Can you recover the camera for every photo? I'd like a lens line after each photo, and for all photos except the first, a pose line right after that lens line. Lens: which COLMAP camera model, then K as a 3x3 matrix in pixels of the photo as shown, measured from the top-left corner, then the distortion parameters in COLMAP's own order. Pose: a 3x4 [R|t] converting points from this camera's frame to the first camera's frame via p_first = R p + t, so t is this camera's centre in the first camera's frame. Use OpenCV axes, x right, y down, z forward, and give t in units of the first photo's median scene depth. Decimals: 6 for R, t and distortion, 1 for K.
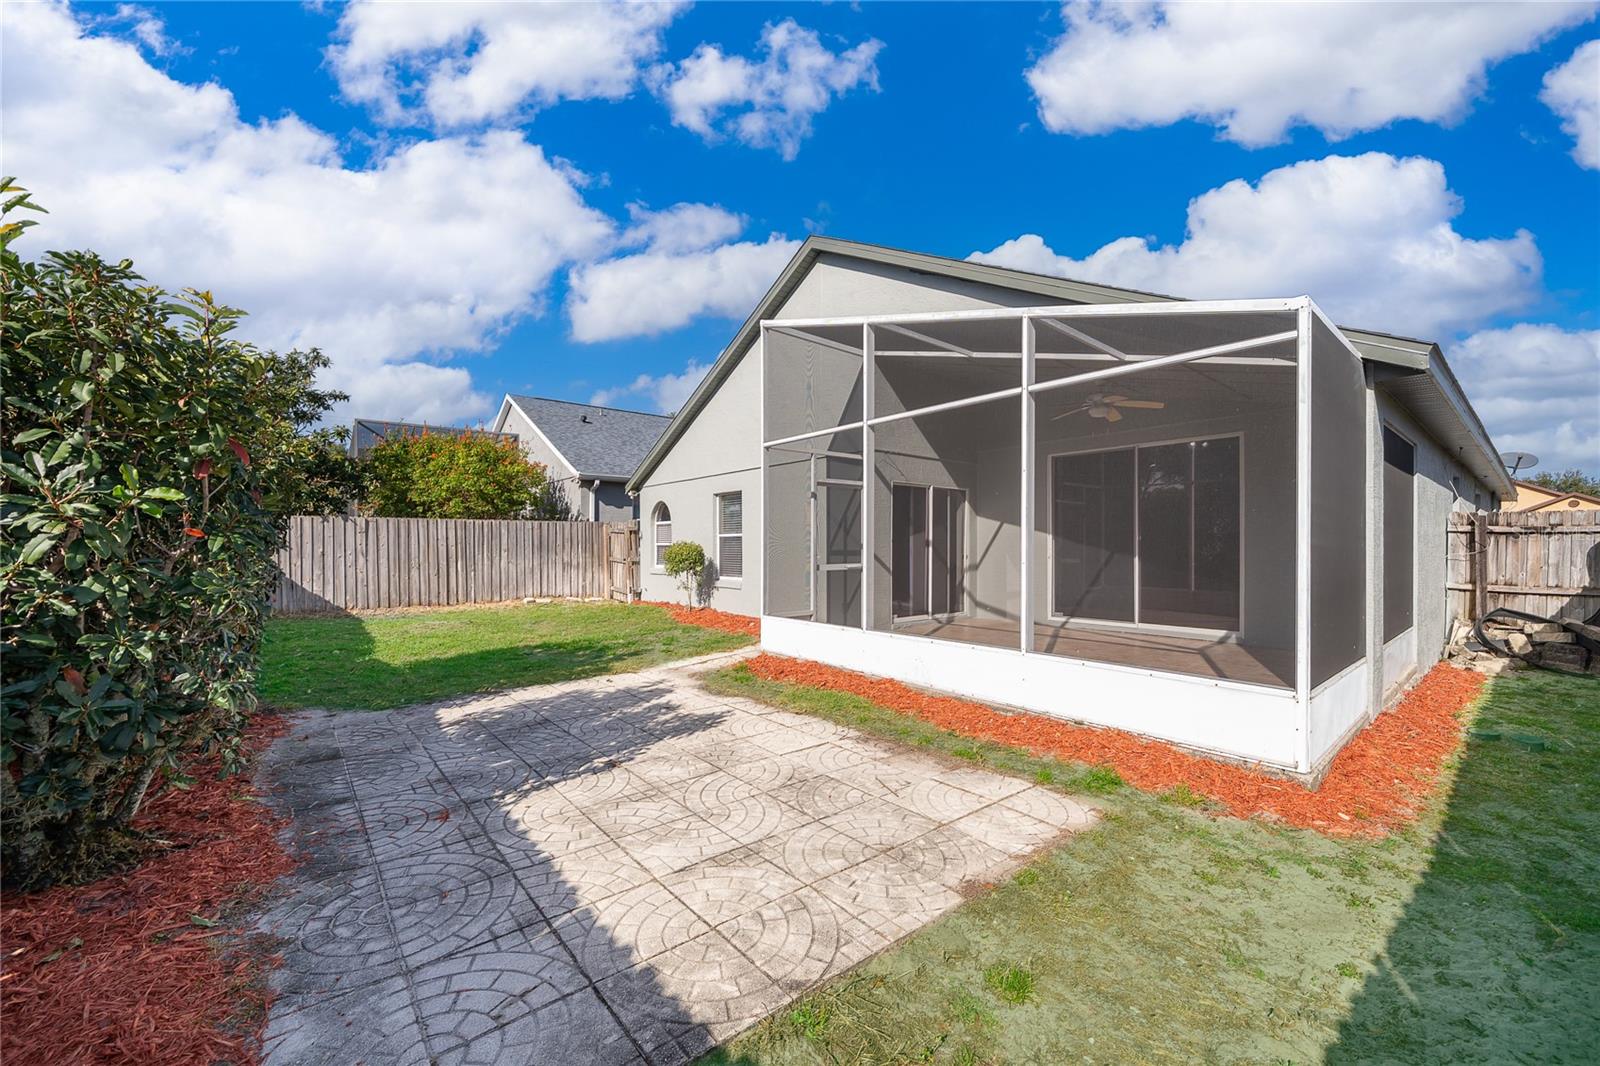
lens RADIAL K [[635.4, 0, 793.9], [0, 635.4, 556.9], [0, 0, 1]] dist [-0.001446, -0.000886]
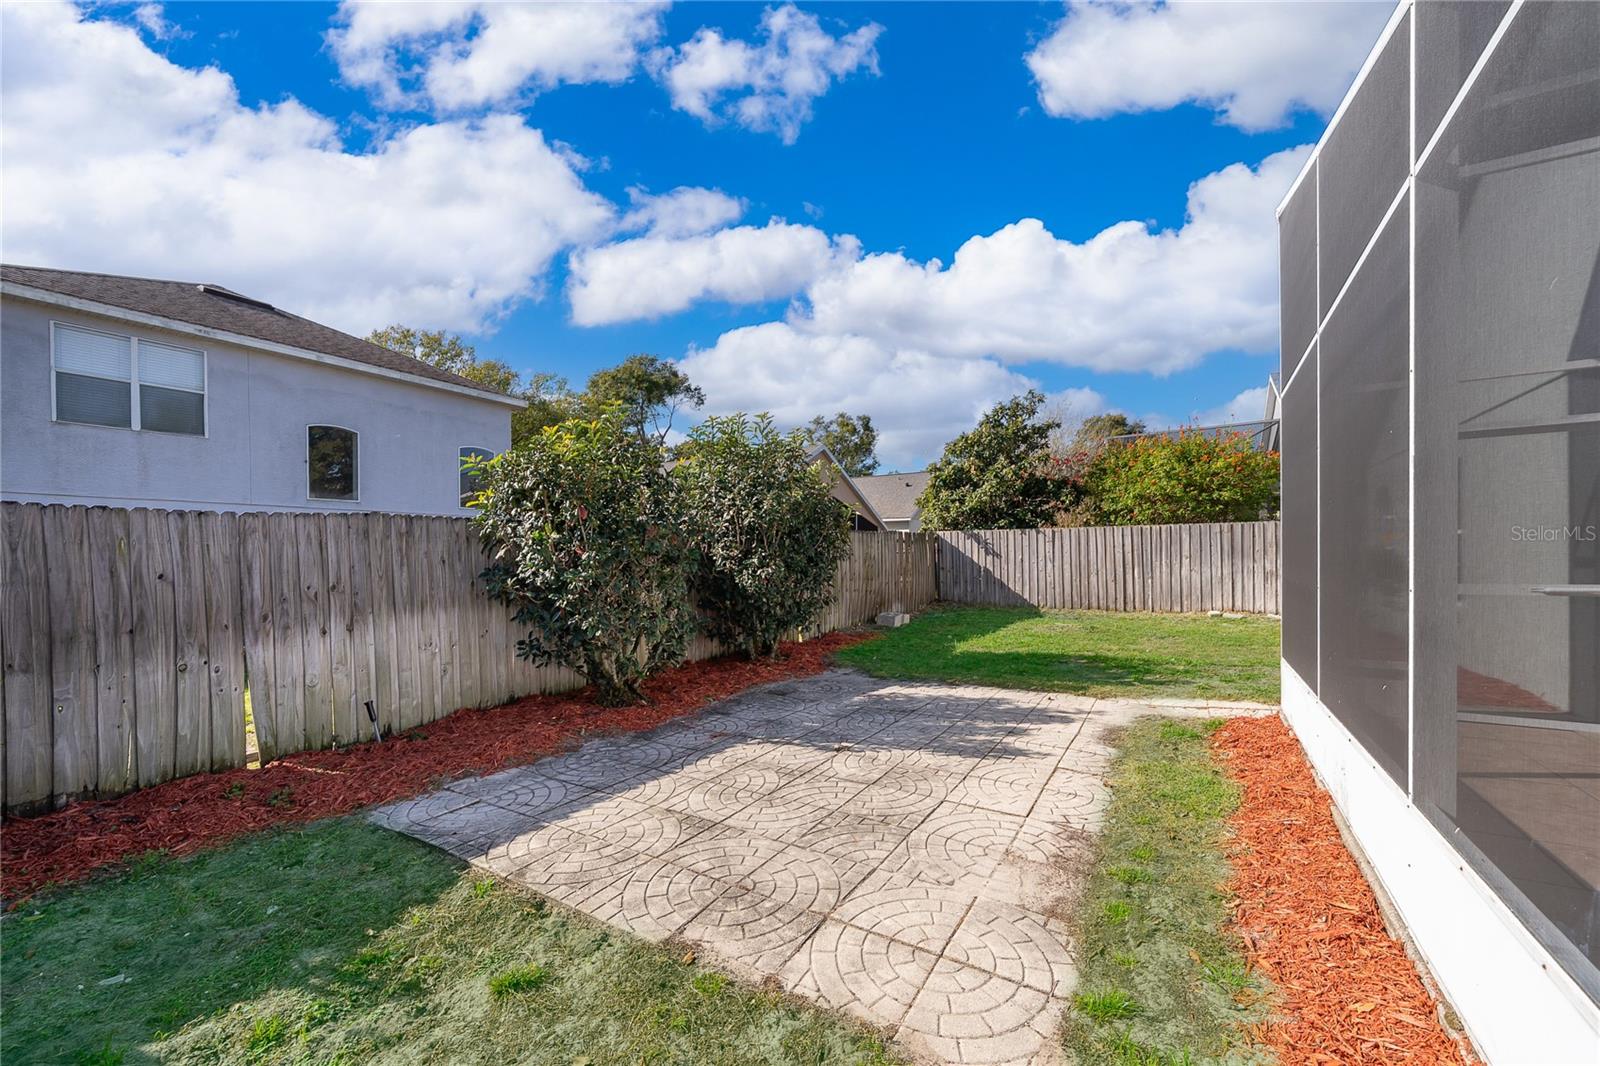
lens RADIAL K [[635.4, 0, 800.8], [0, 635.4, 566.9], [0, 0, 1]] dist [-0.001446, -0.000886]
pose [[0.315687, 0.013768, -0.948763, 0.599905], [-0.006569, 0.999902, 0.012325, -0.008364], [0.948841, 0.002341, 0.315747, 0.455158]]
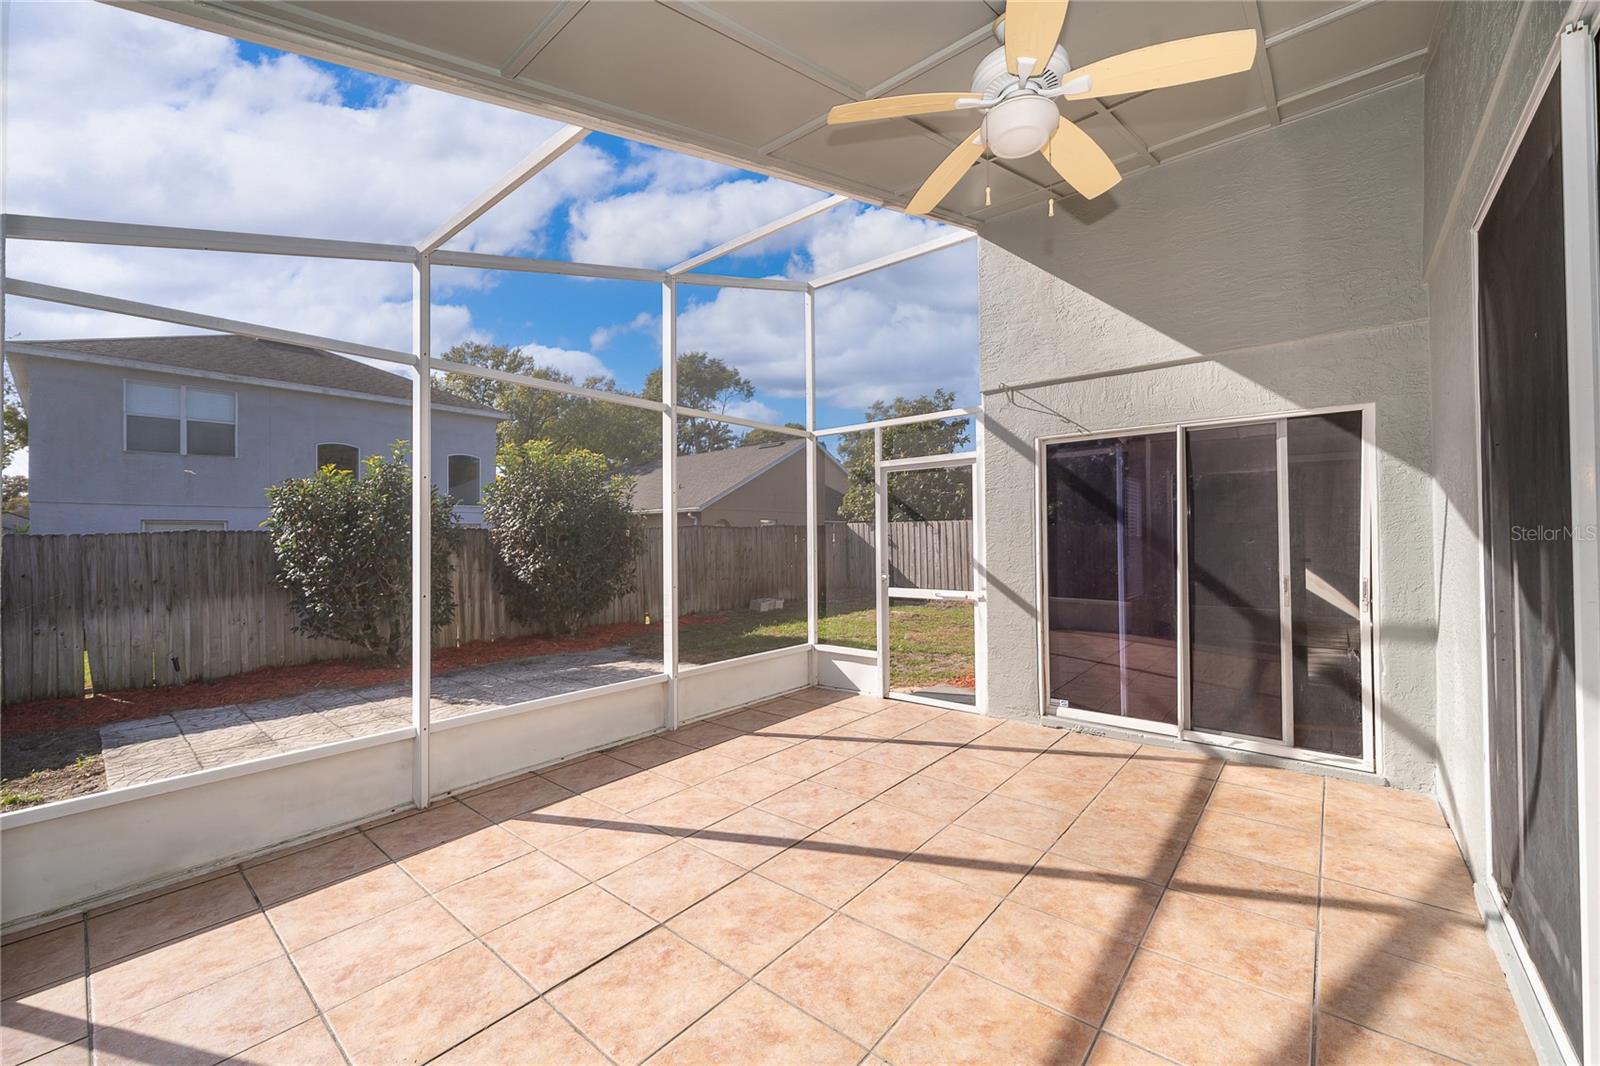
lens RADIAL K [[635.4, 0, 815.1], [0, 635.4, 534.8], [0, 0, 1]] dist [-0.001446, -0.000886]
pose [[0.162848, -0.003782, -0.986644, 1.087624], [-0.006028, 0.999970, -0.004828, -0.063338], [0.986633, 0.006734, 0.162821, 1.253959]]
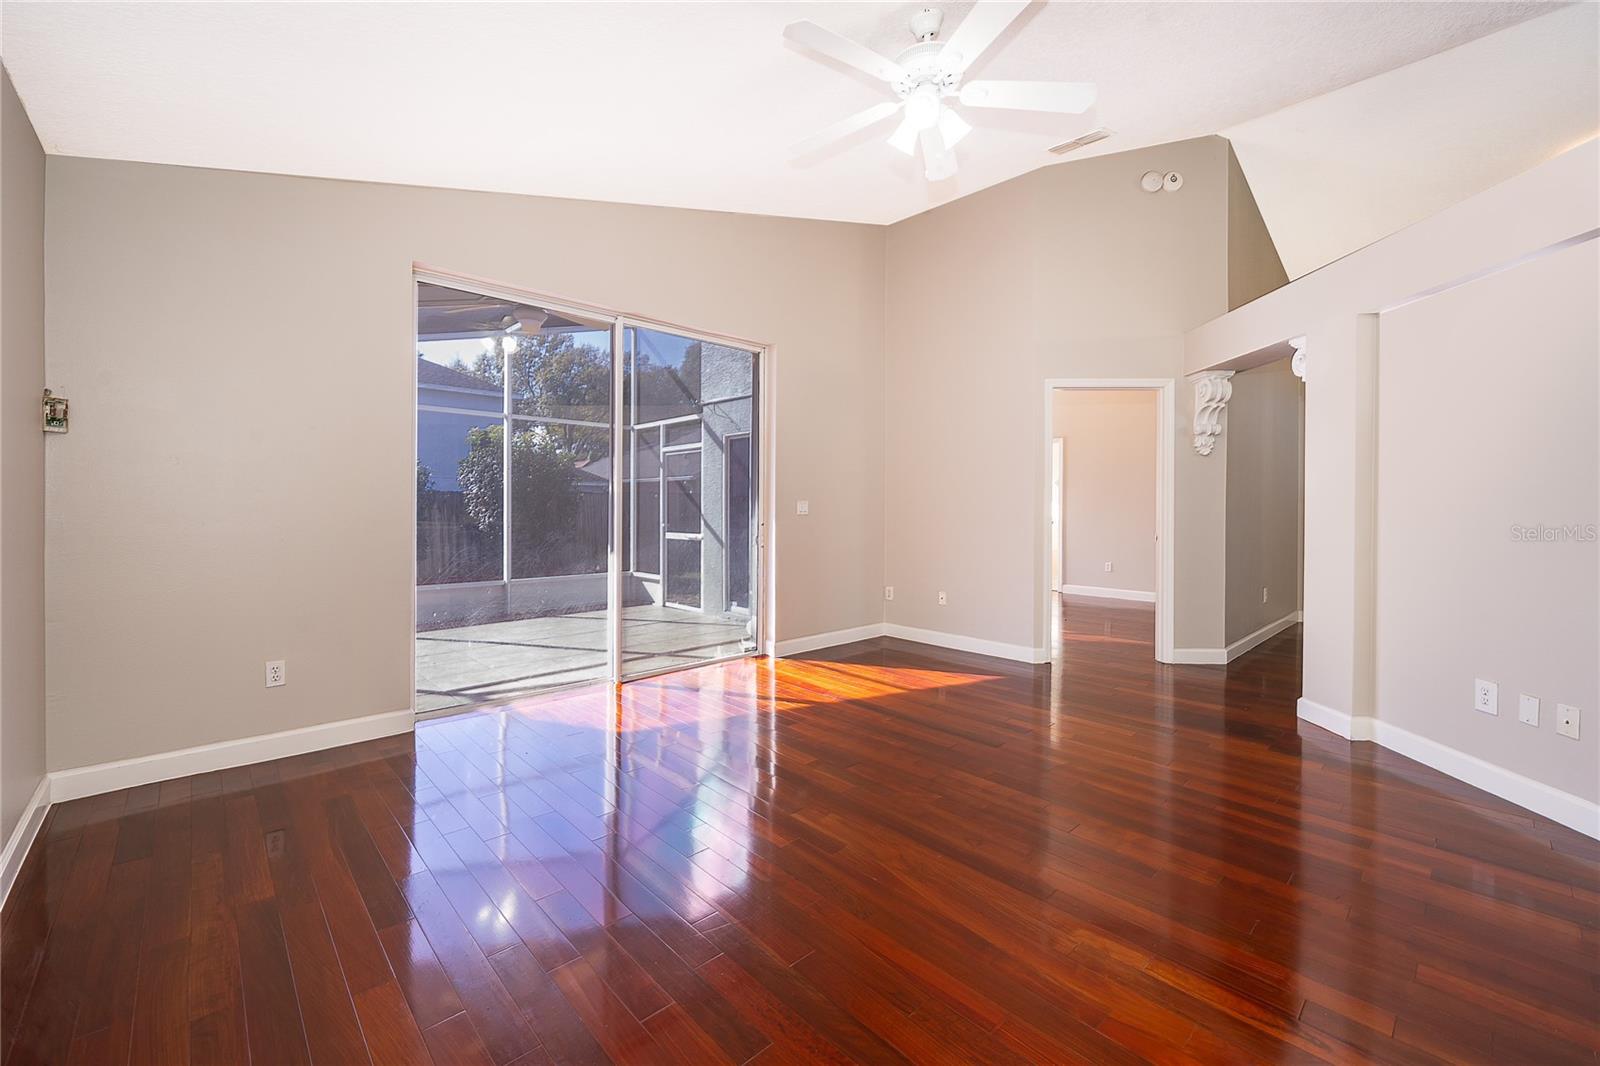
lens RADIAL K [[635.4, 0, 799.0], [0, 635.4, 517.6], [0, 0, 1]] dist [-0.001446, -0.000886]
pose [[0.055672, 0.020295, -0.998243, 2.630895], [-0.016971, 0.999668, 0.019377, -0.038754], [0.998305, 0.015862, 0.055998, 2.692234]]
